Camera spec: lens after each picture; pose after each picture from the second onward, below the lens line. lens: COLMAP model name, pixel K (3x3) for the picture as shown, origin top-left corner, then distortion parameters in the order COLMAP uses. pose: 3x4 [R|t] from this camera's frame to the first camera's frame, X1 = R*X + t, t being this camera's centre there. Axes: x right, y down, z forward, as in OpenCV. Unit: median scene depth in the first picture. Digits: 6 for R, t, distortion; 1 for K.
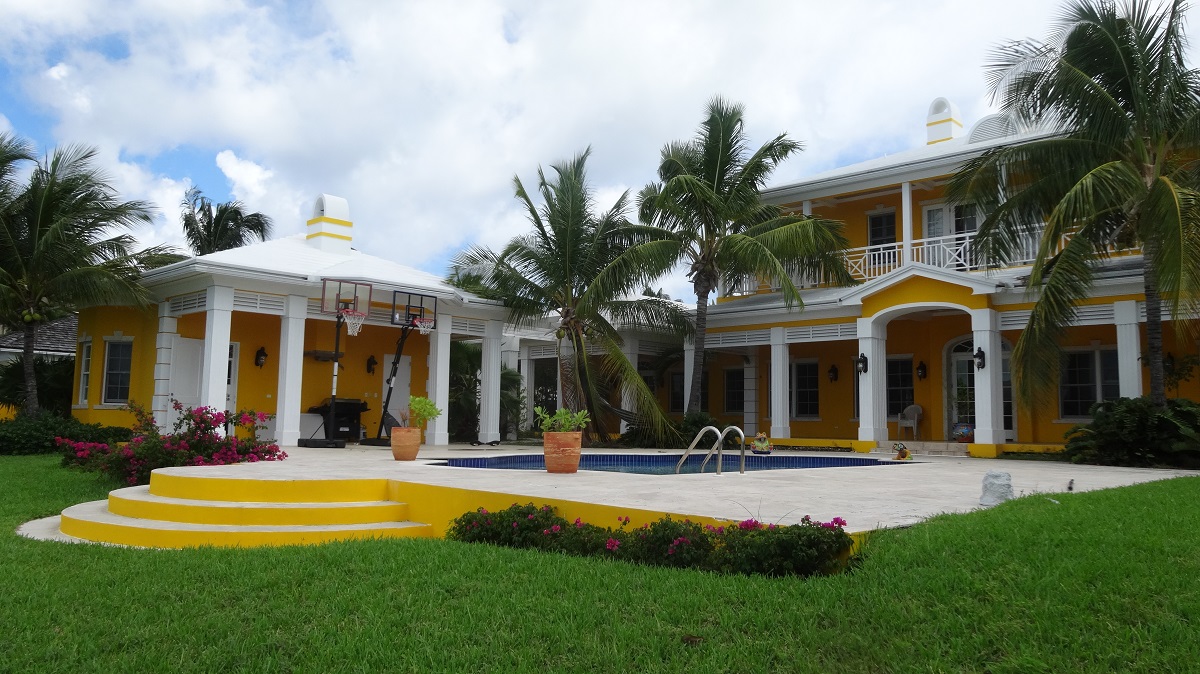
lens RADIAL K [[888.7, 0, 600.0], [0, 888.7, 337.0], [0, 0, 1]] dist [-0.006138, 0.004062]
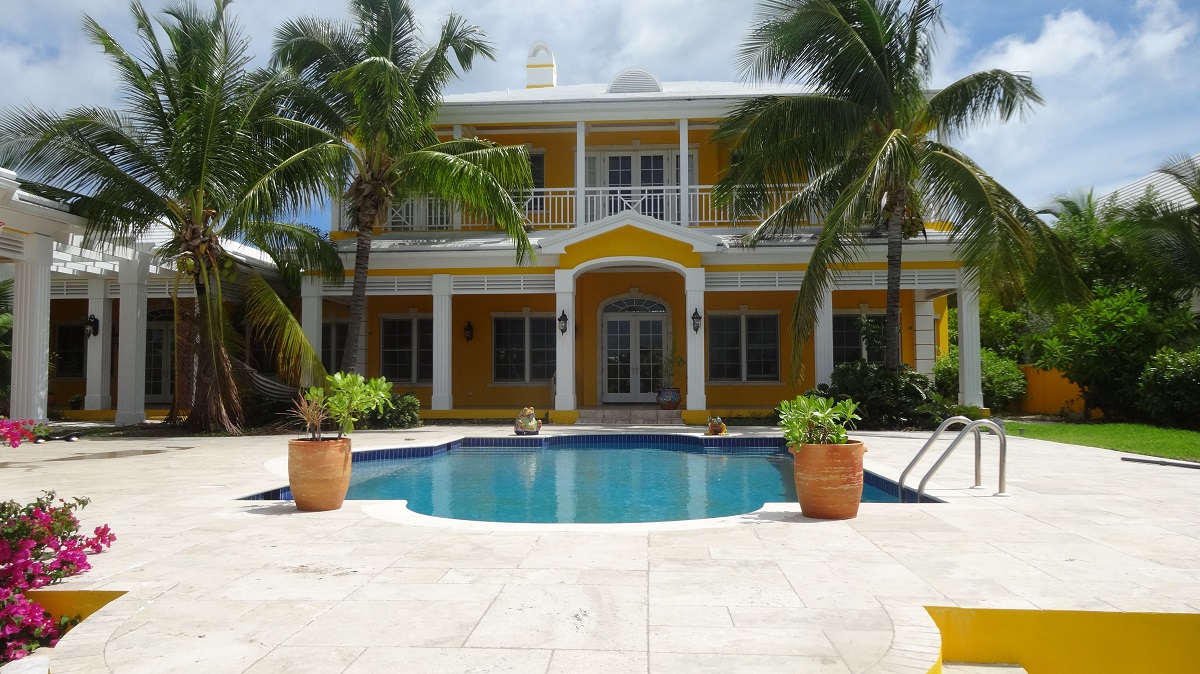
lens RADIAL K [[939.9, 0, 600.0], [0, 939.9, 337.0], [0, 0, 1]] dist [0.001152, 0.001565]
pose [[0.754933, 0.018221, 0.655548, -0.261784], [-0.044660, 0.998722, 0.023671, 0.020080], [-0.654279, -0.047147, 0.754782, 0.259326]]
